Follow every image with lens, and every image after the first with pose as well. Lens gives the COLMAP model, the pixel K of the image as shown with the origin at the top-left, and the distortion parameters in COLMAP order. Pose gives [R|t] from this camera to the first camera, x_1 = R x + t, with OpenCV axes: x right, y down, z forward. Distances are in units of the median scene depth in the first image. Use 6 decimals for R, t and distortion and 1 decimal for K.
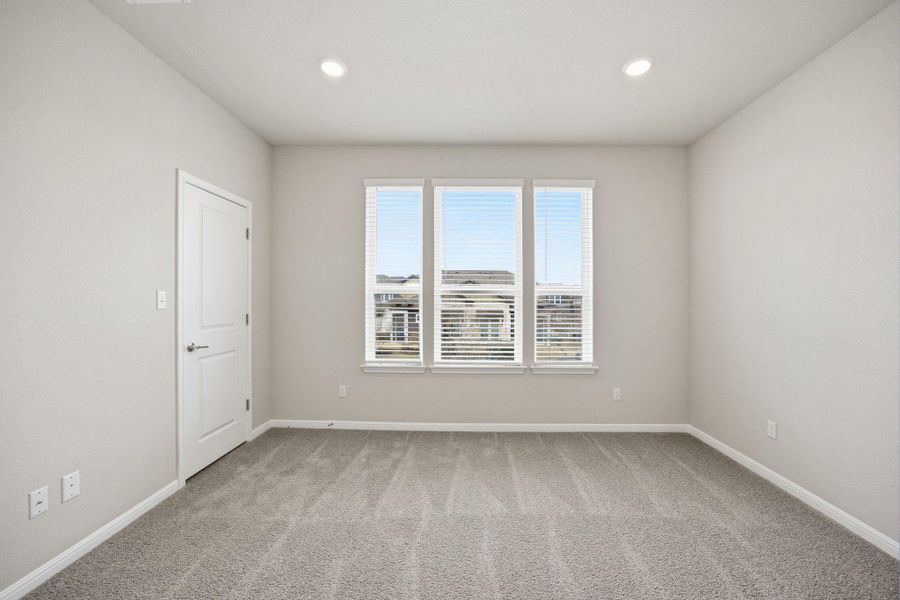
lens RADIAL K [[389.6, 0, 447.3], [0, 389.6, 295.7], [0, 0, 1]] dist [-0.009951, 0.000142]
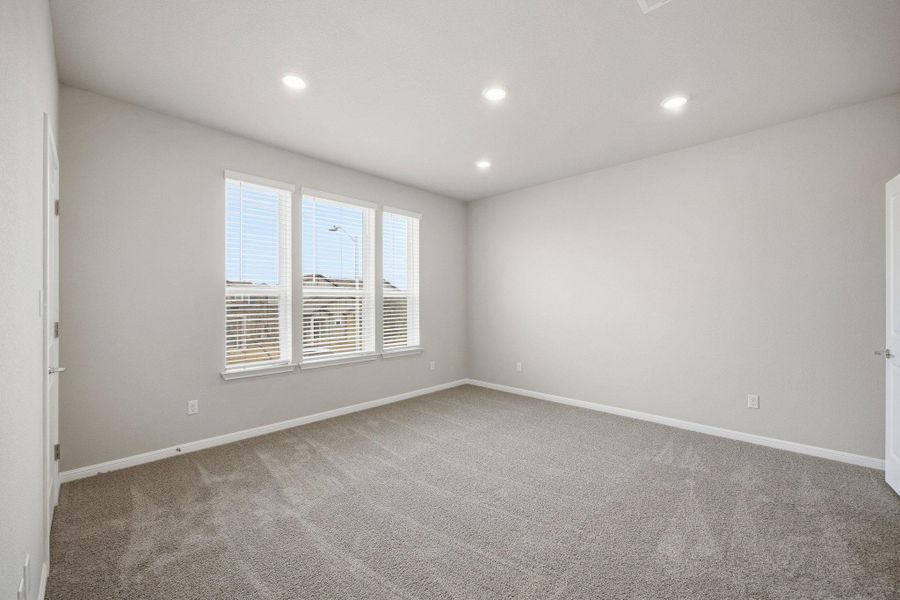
lens RADIAL K [[396.4, 0, 457.6], [0, 396.4, 299.0], [0, 0, 1]] dist [-0.009218, 0.000256]
pose [[0.636046, -0.002446, 0.771648, -0.676236], [-0.005380, 0.999957, 0.007604, -0.005513], [-0.771633, -0.008988, 0.636005, -0.011068]]
